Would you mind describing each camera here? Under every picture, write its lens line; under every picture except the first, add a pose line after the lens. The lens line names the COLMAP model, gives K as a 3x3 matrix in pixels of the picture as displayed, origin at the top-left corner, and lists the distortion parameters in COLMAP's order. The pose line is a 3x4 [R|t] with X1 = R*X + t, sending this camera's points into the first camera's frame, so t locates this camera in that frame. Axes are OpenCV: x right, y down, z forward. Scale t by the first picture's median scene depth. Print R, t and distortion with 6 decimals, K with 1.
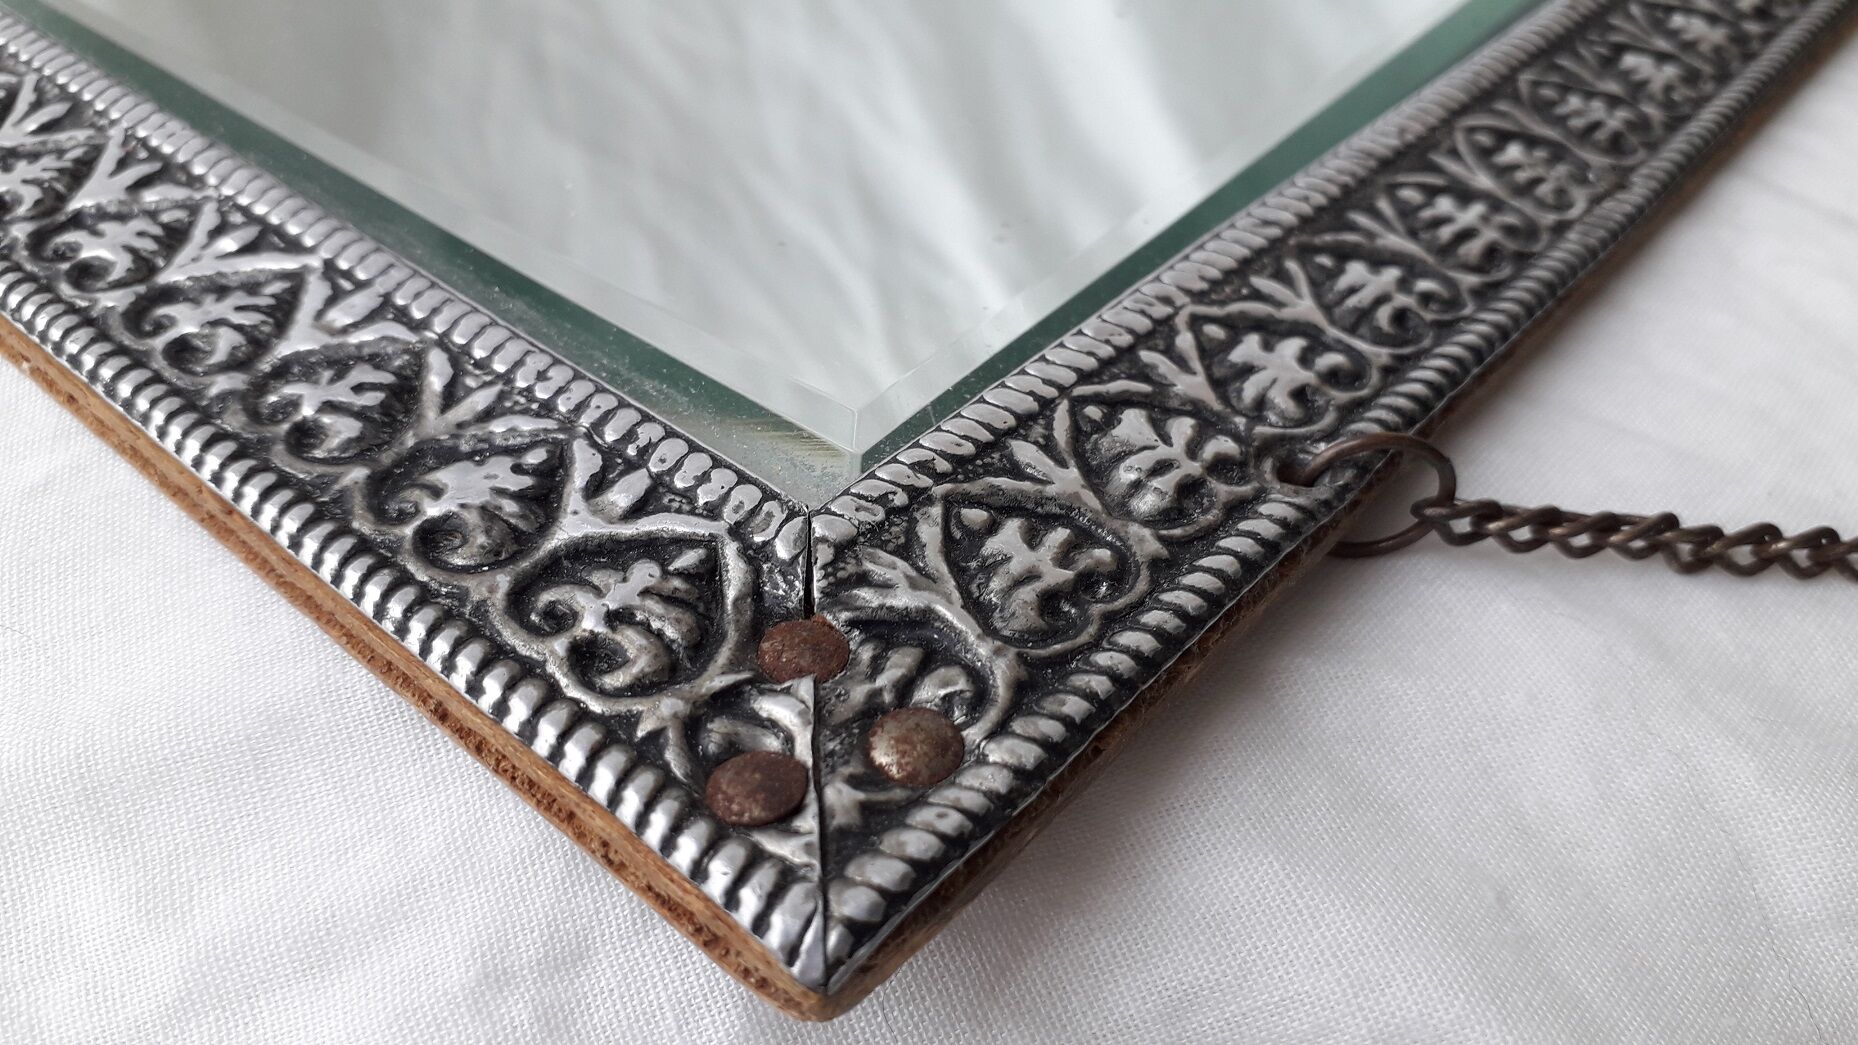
lens RADIAL K [[1511.8, 0, 929.0], [0, 1511.8, 522.5], [0, 0, 1]] dist [0.117632, -0.317446]
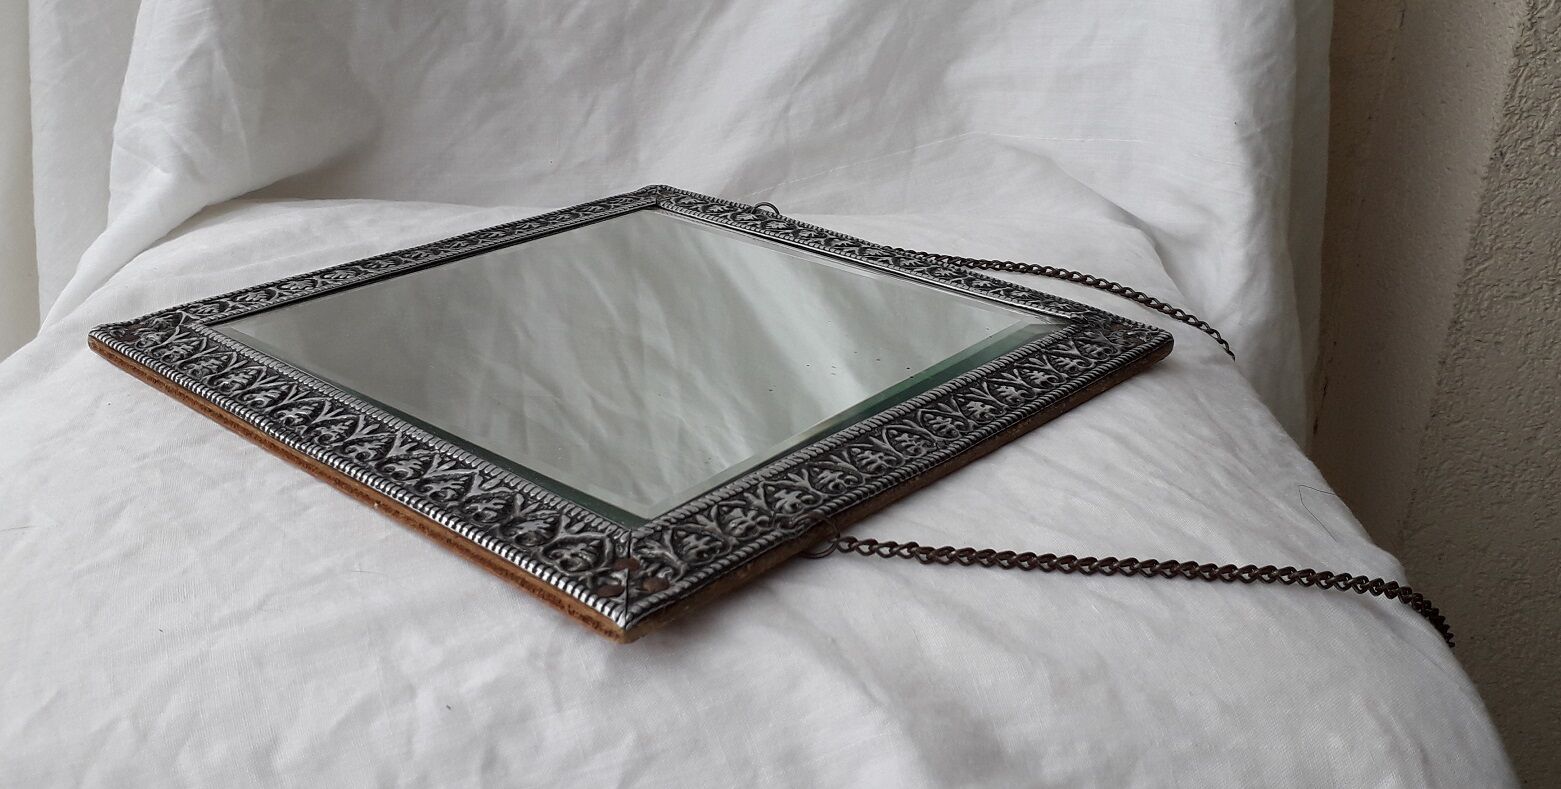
lens RADIAL K [[1226.2, 0, 780.5], [0, 1226.2, 394.5], [0, 0, 1]] dist [-0.045302, -0.054887]
pose [[0.999825, -0.007330, -0.017200, 0.283740], [0.001522, 0.948799, -0.315876, 0.533608], [0.018634, 0.315794, 0.948645, -1.572628]]
